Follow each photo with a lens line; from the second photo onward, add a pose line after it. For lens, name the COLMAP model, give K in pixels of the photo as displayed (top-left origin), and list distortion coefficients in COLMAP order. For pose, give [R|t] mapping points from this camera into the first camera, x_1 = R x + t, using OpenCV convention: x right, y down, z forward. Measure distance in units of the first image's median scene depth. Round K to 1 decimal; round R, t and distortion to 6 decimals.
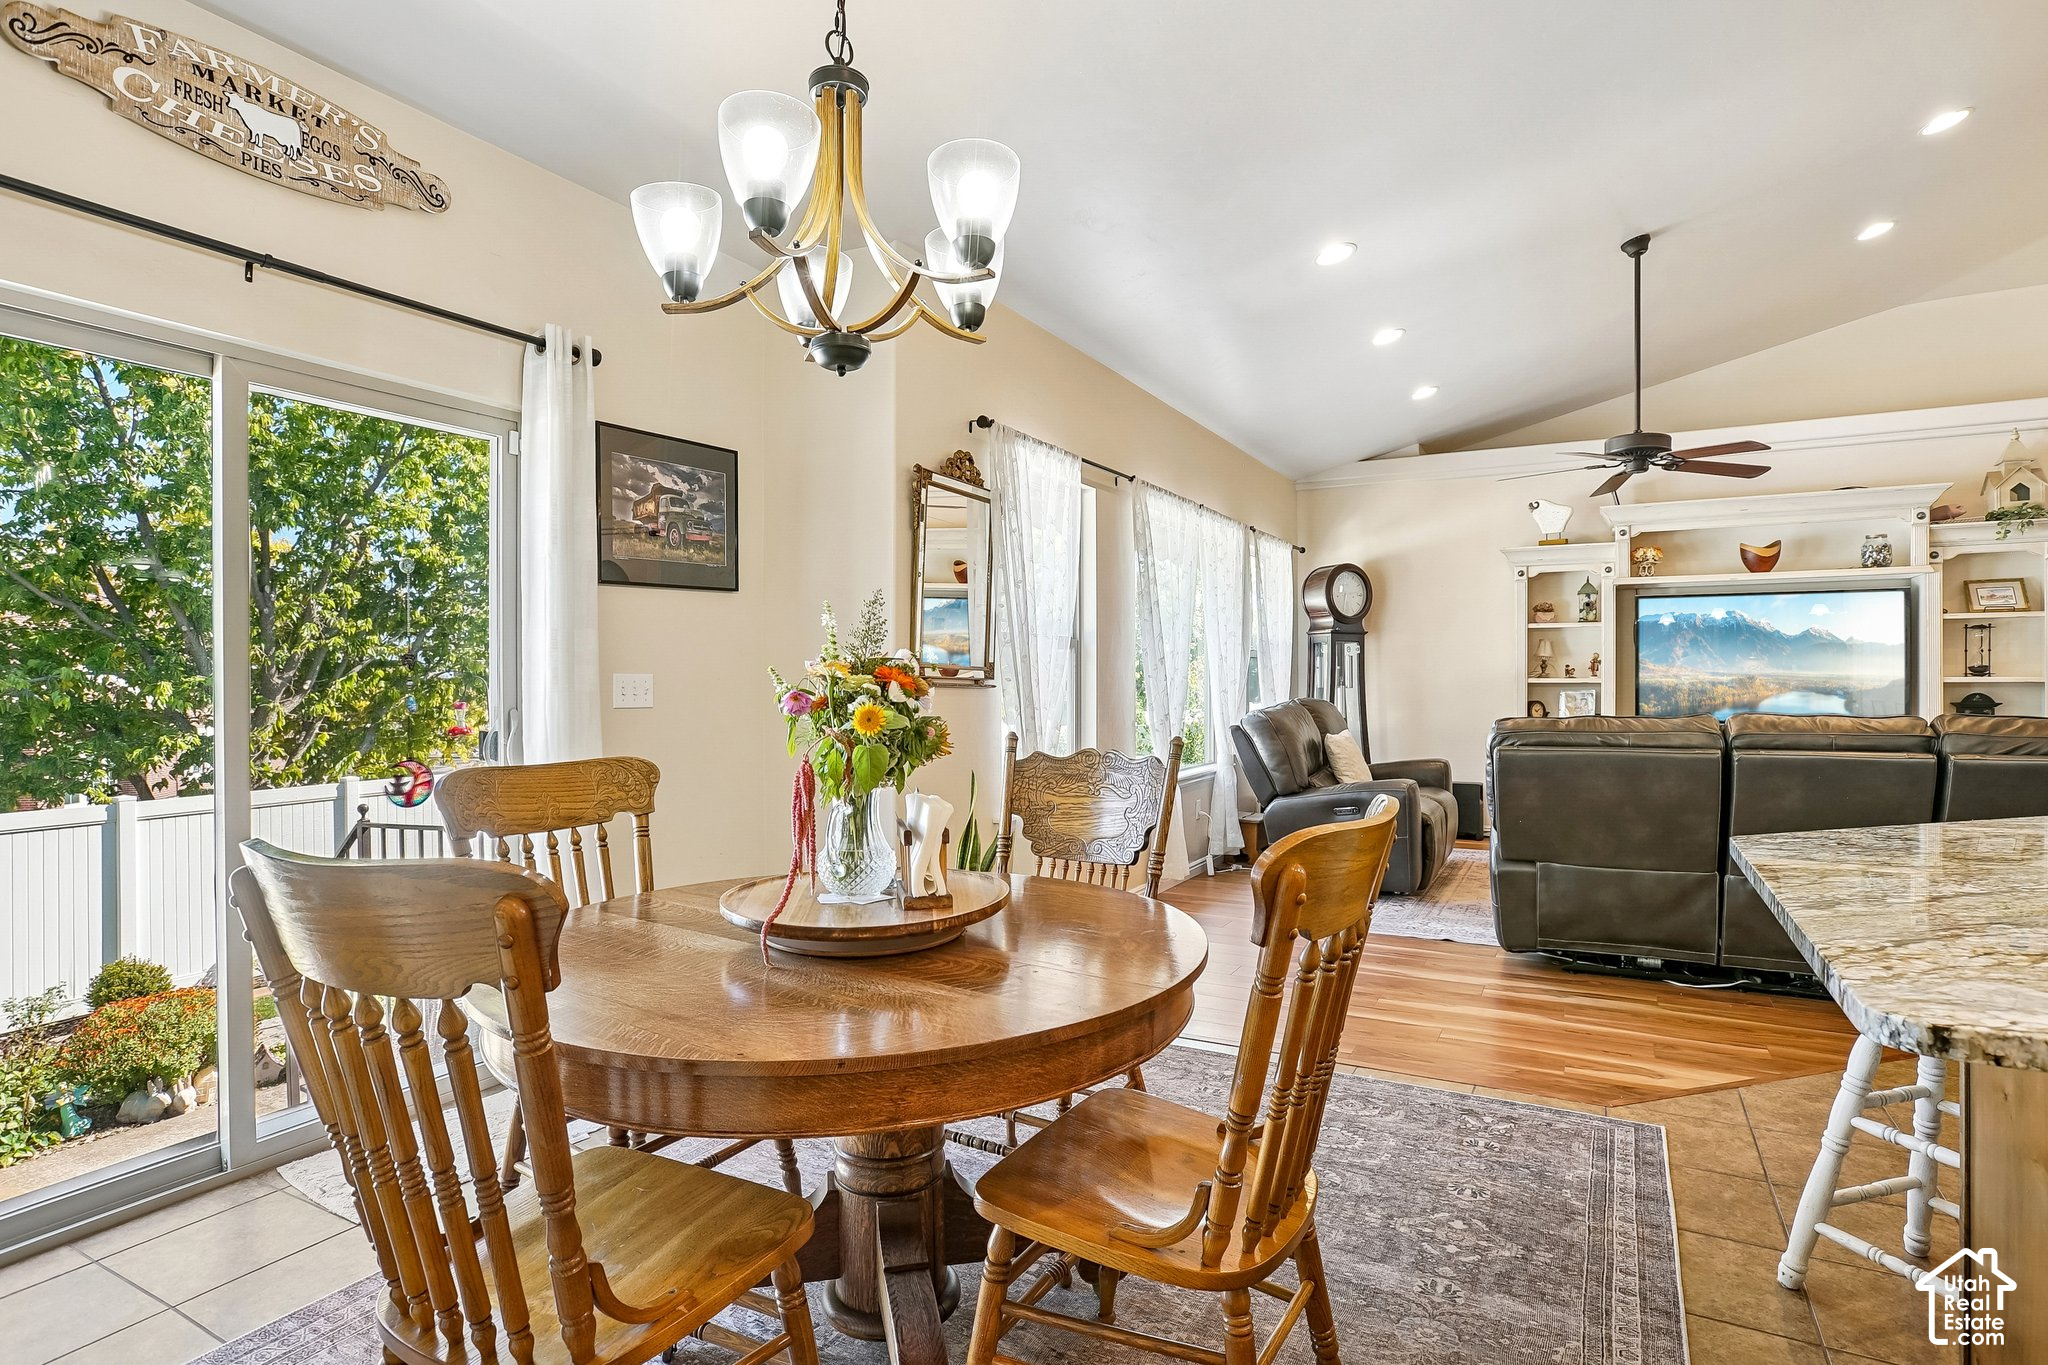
lens RADIAL K [[1043.0, 0, 1022.1], [0, 1043.0, 685.6], [0, 0, 1]] dist [-0.043339, 0.014888]
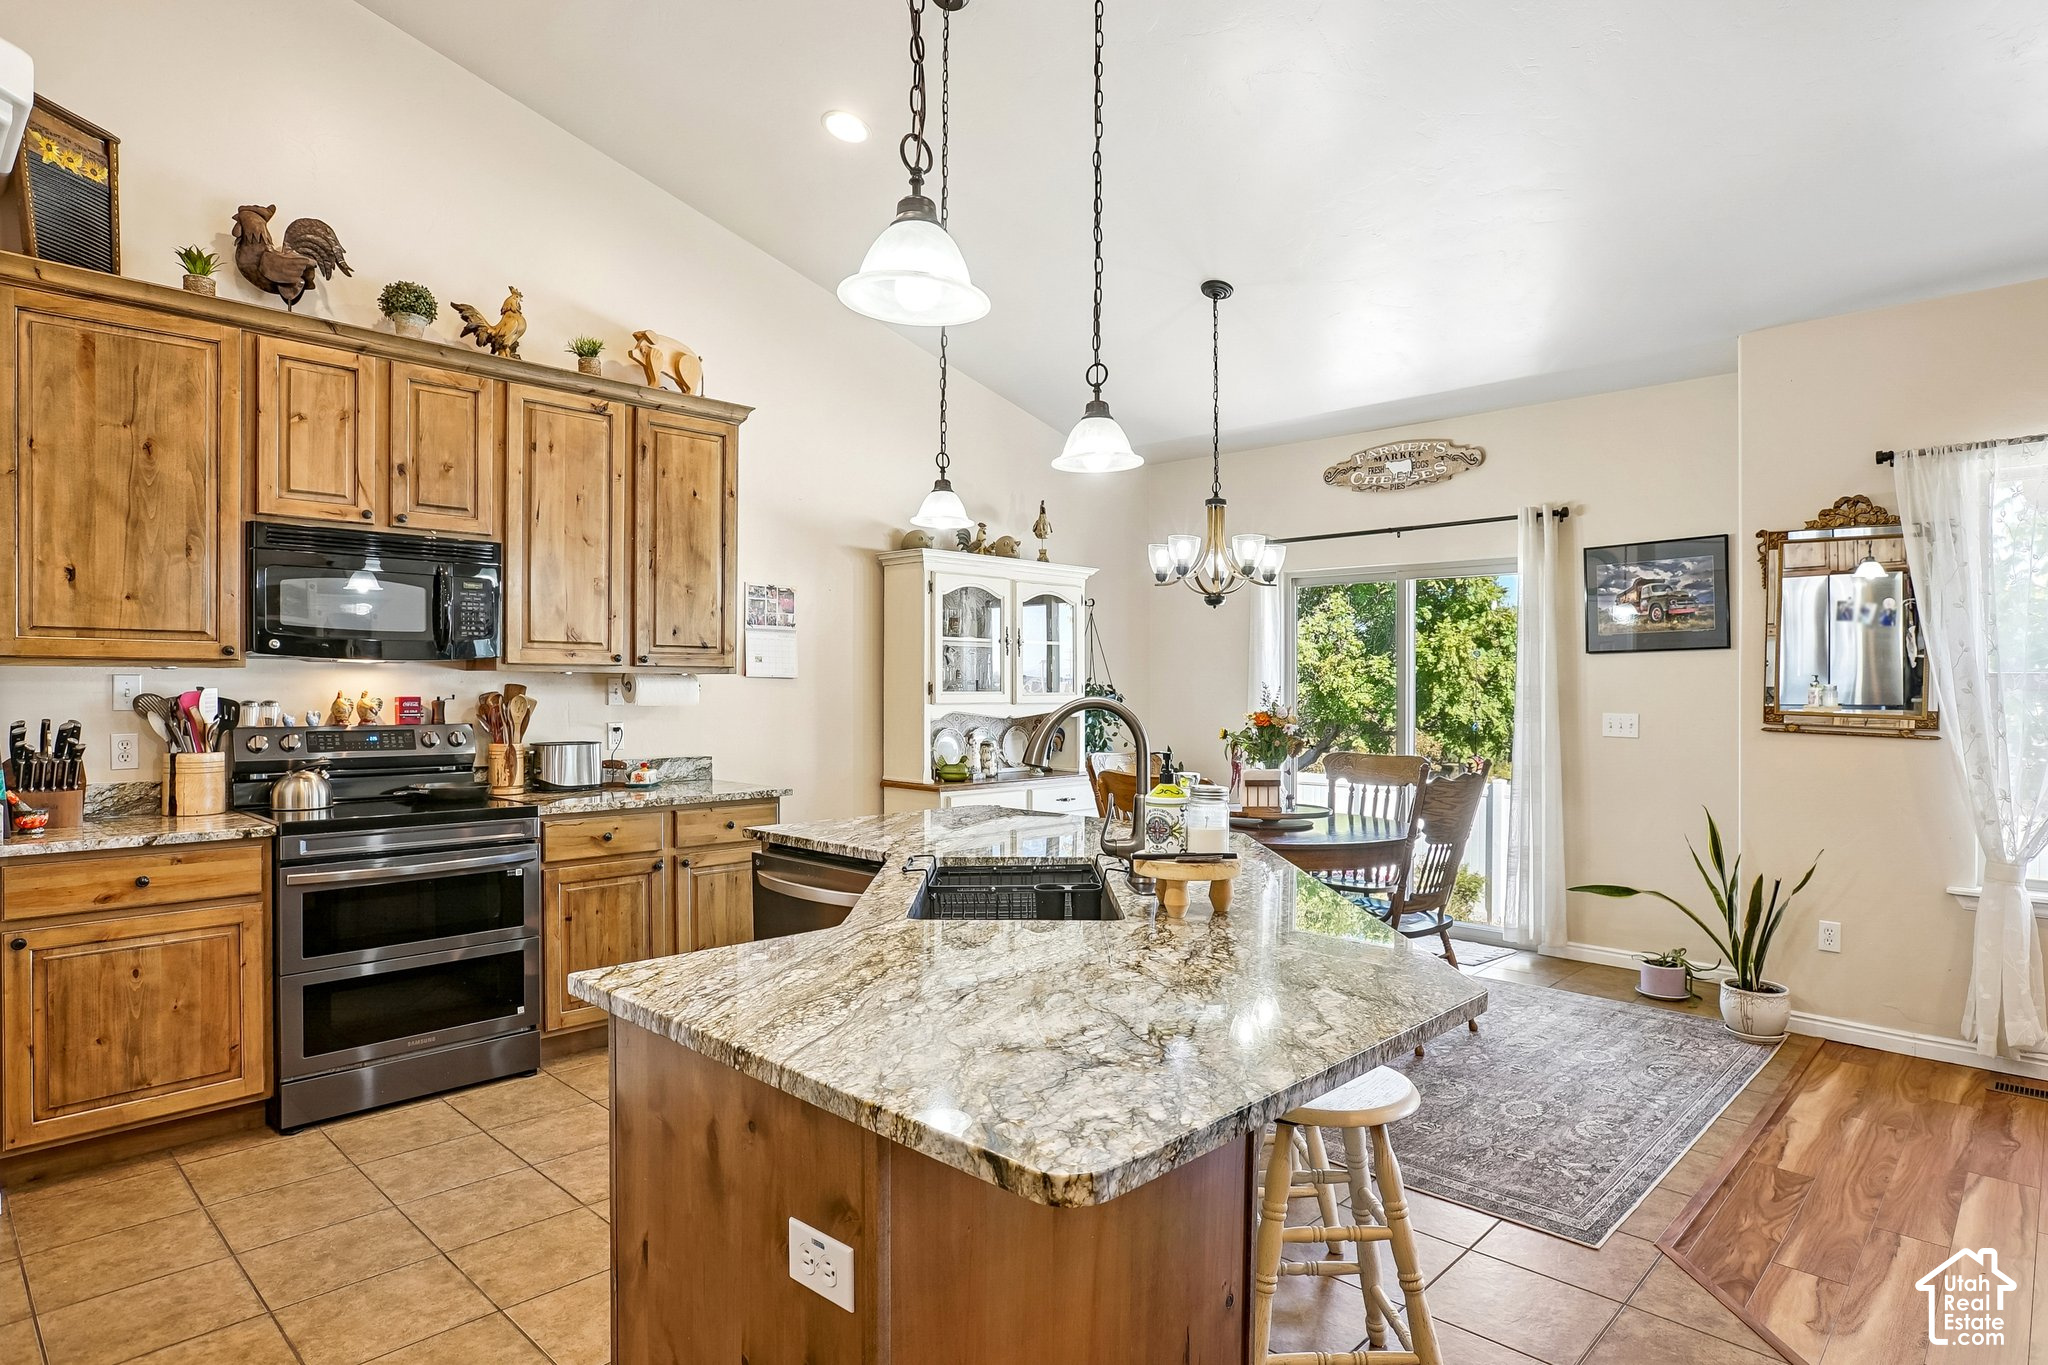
lens RADIAL K [[1121.6, 0, 1043.5], [0, 1121.6, 662.4], [0, 0, 1]] dist [-0.027104, 0.013979]
pose [[-0.240582, -0.018221, -0.970458, 0.917540], [-0.013158, 0.999793, -0.015510, -0.033012], [0.970540, 0.009038, -0.240772, 0.408973]]
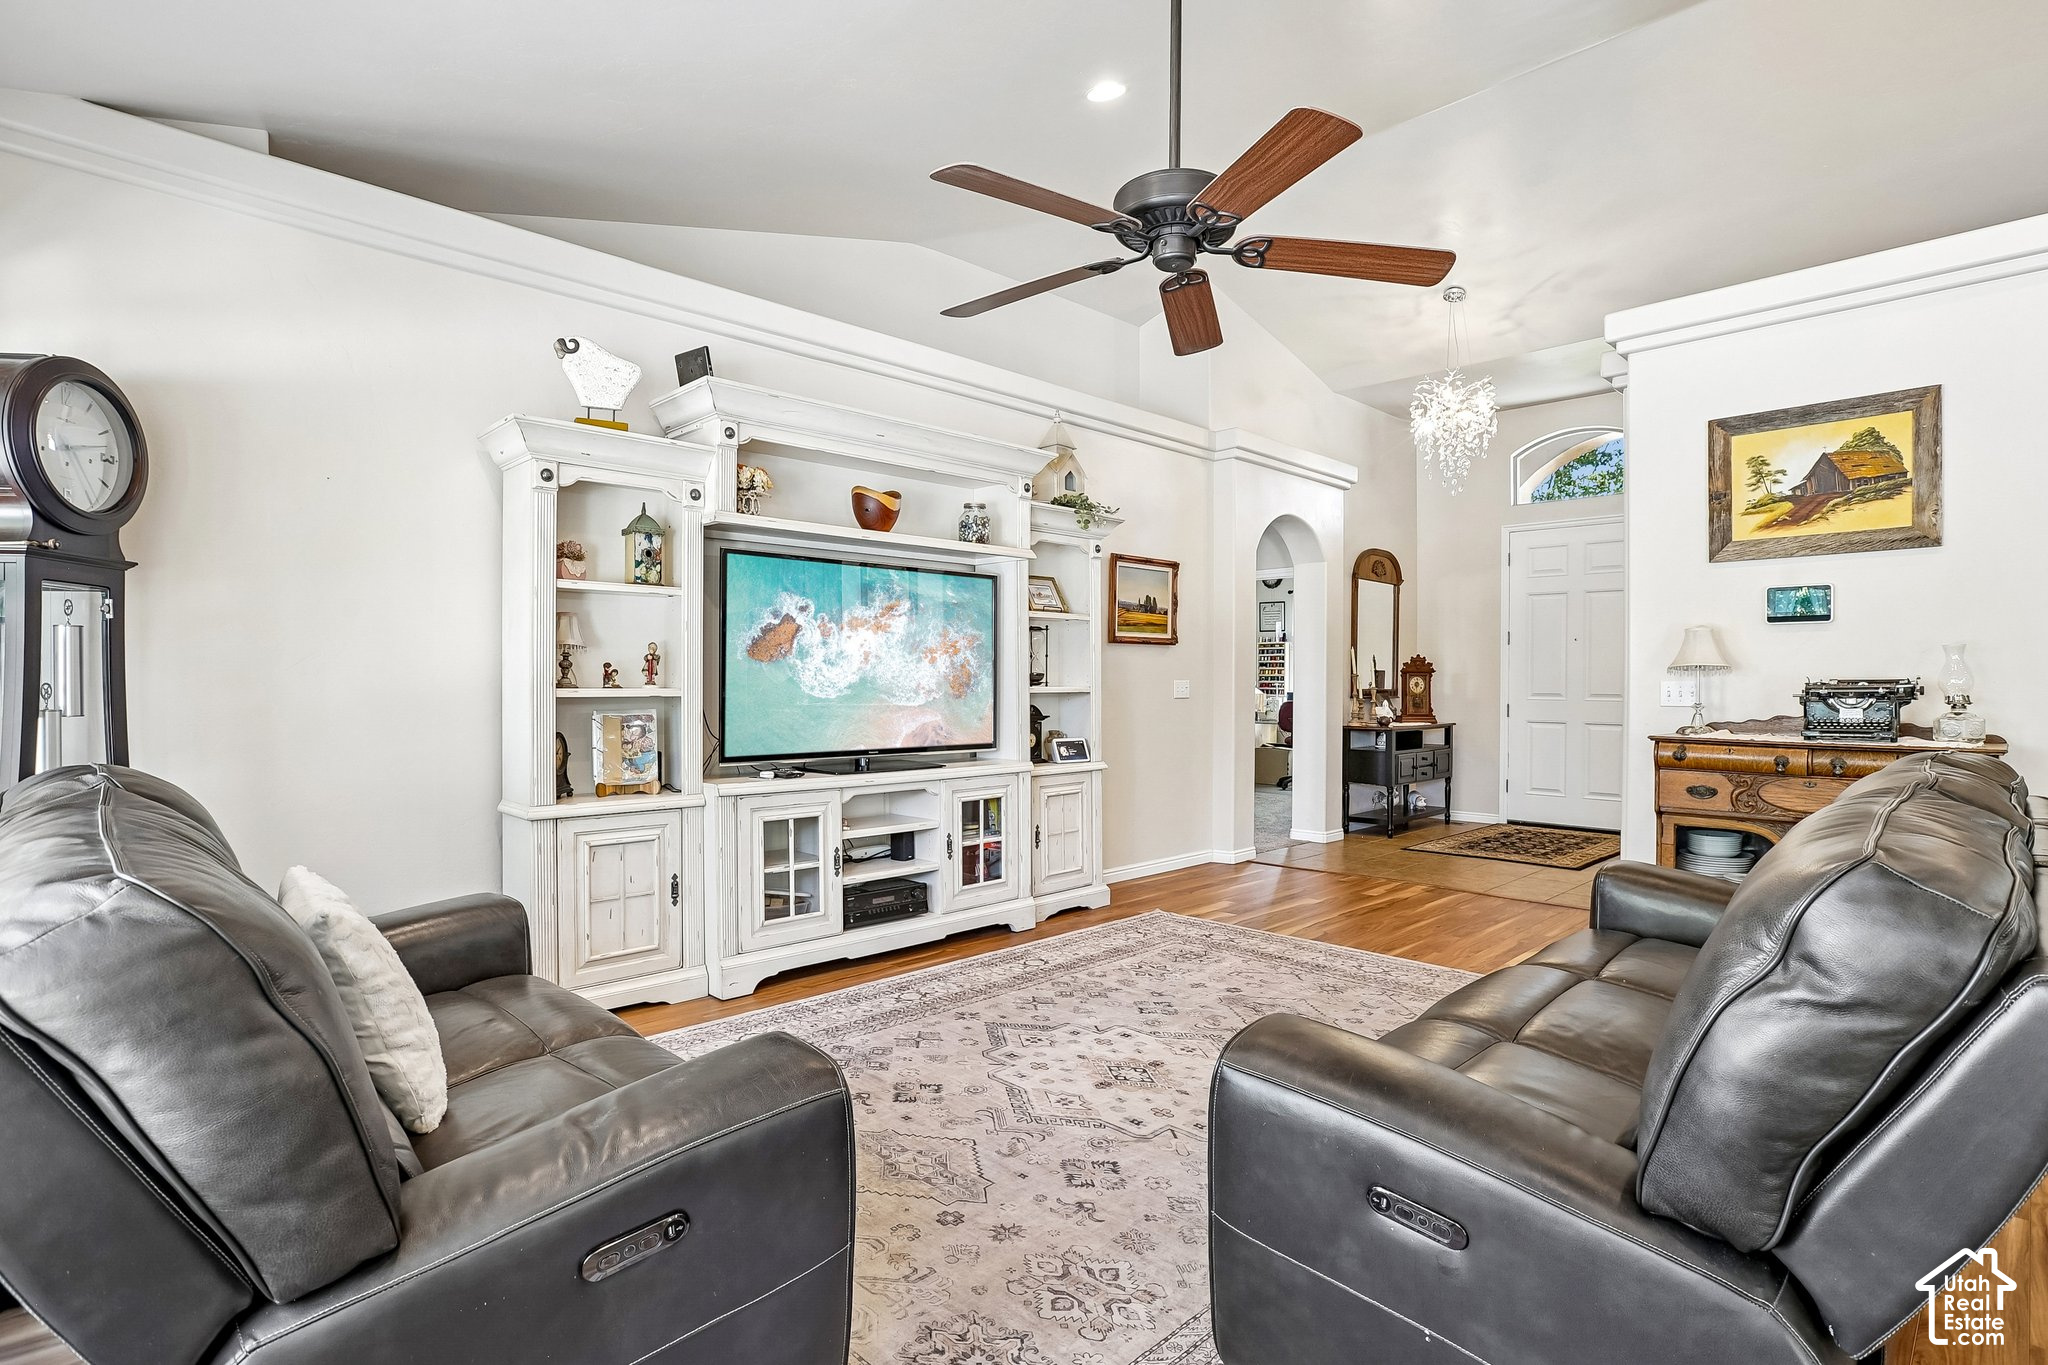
lens RADIAL K [[1031.5, 0, 1039.1], [0, 1031.5, 682.5], [0, 0, 1]] dist [-0.030379, 0.012002]
pose [[0.269882, 0.003301, 0.962888, 0.113446], [0.002359, 0.999989, -0.004089, -0.010271], [-0.962890, 0.003375, 0.269871, 0.945356]]
